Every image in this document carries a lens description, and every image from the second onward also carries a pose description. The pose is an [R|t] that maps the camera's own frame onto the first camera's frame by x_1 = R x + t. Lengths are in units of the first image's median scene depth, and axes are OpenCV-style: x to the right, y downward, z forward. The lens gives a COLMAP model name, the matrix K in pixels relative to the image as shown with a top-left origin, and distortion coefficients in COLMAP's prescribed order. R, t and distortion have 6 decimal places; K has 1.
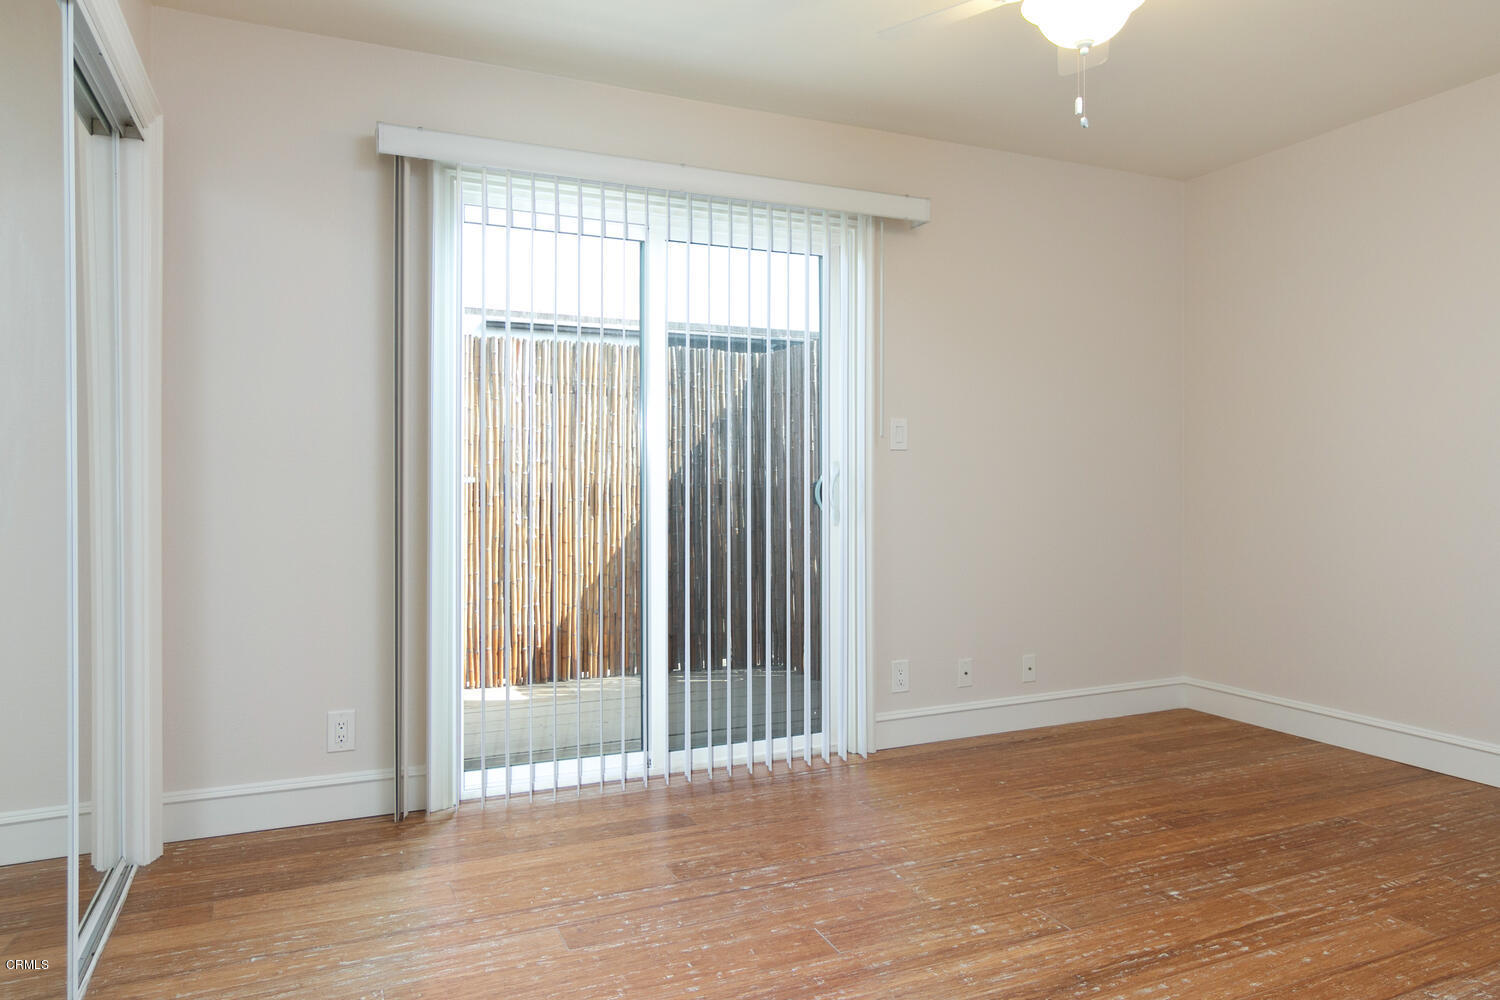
lens RADIAL K [[954.3, 0, 760.7], [0, 954.3, 496.0], [0, 0, 1]] dist [-0.000793, 0.002841]
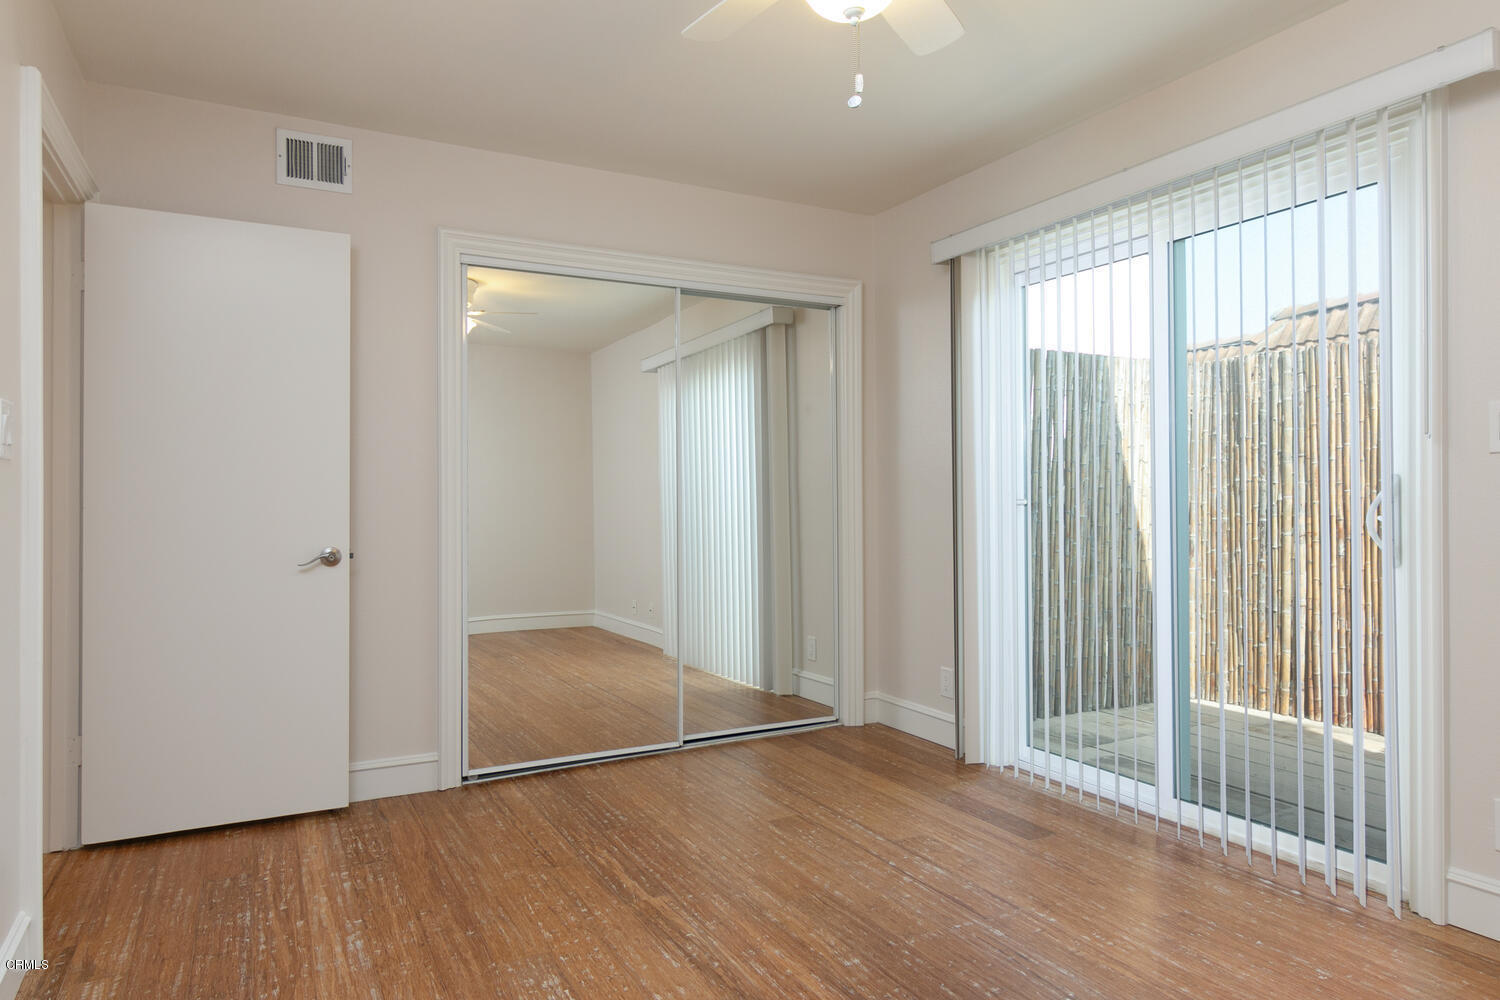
lens RADIAL K [[908.4, 0, 757.9], [0, 908.4, 492.6], [0, 0, 1]] dist [-0.001011, -0.000487]
pose [[0.102452, -0.008549, -0.994701, 0.950699], [-0.016016, 0.999819, -0.010242, -0.010932], [0.994609, 0.016980, 0.102297, 0.668054]]
